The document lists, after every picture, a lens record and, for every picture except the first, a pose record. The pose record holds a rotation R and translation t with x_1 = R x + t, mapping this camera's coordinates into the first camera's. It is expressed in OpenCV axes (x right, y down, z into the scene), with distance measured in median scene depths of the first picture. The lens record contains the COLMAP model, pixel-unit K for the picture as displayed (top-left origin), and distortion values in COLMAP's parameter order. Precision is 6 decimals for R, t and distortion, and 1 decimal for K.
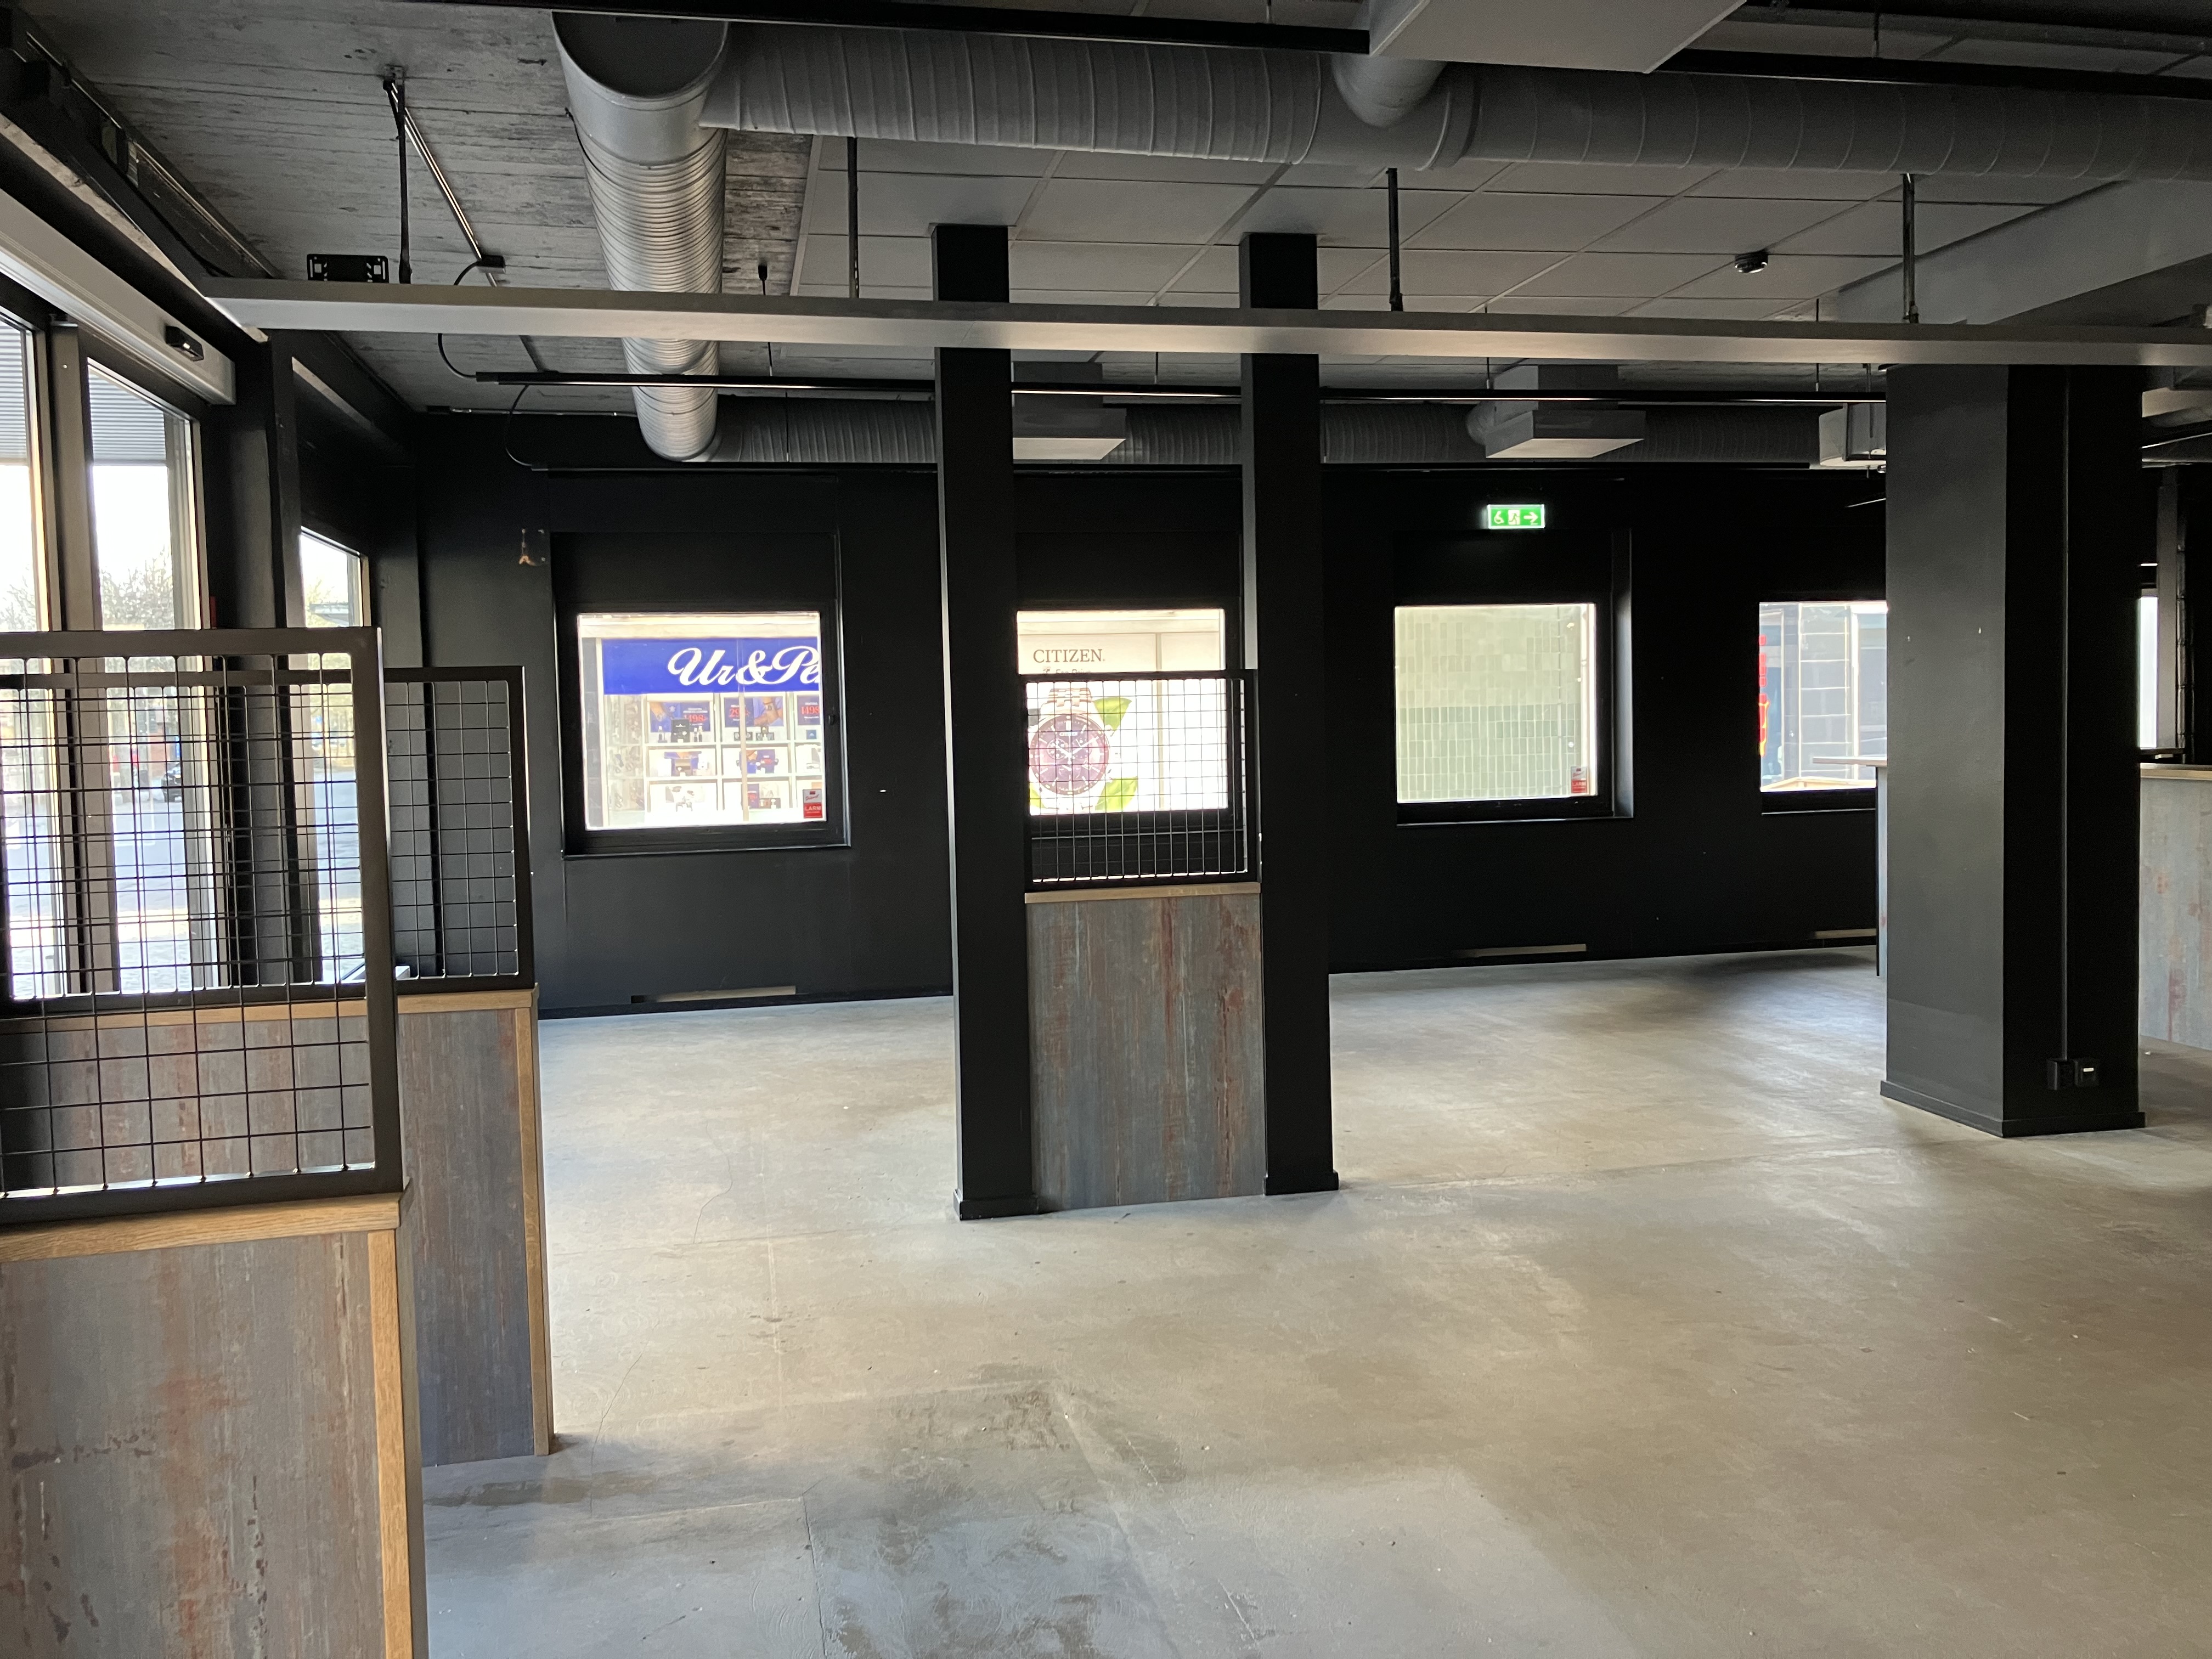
lens RADIAL K [[1797.4, 0, 1105.4], [0, 1797.4, 817.7], [0, 0, 1]] dist [0.052695, -0.055983]
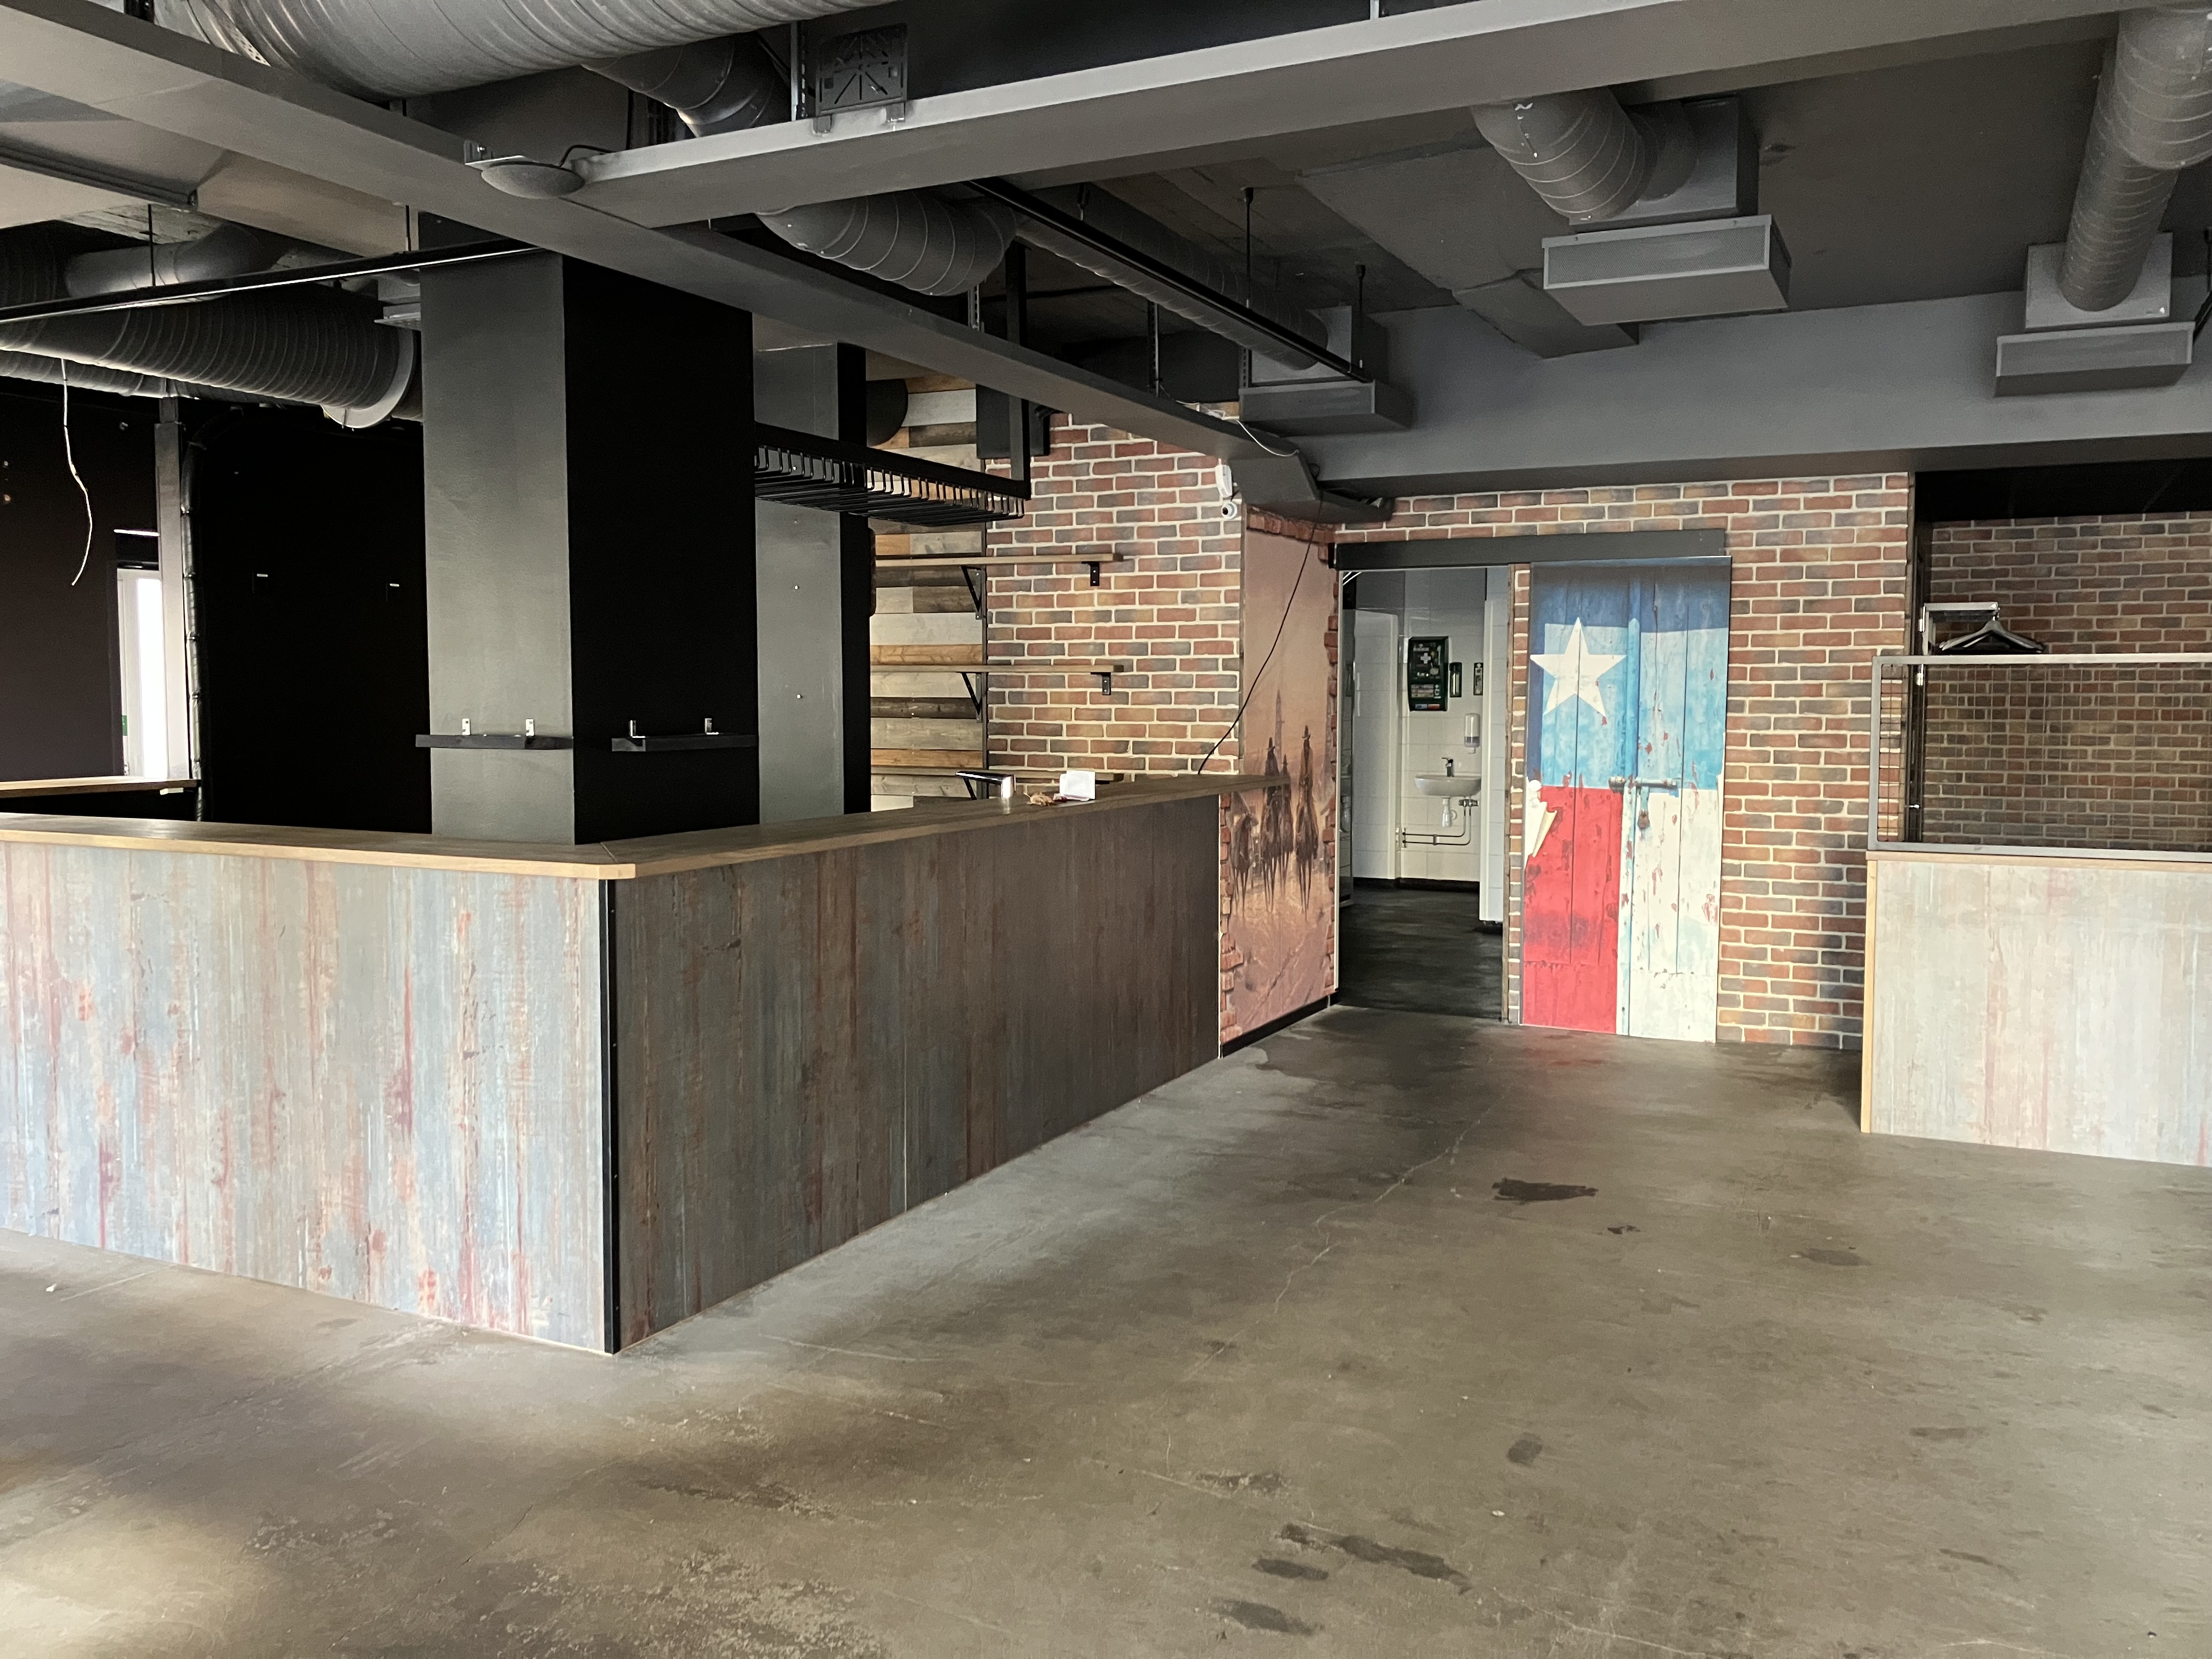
lens RADIAL K [[1797.4, 0, 1116.0], [0, 1797.4, 815.4], [0, 0, 1]] dist [0.052695, -0.055983]
pose [[0.611489, -0.024668, 0.790868, 0.393877], [0.024390, 0.999627, 0.012322, -0.039712], [-0.790877, 0.011755, 0.611863, 0.420313]]
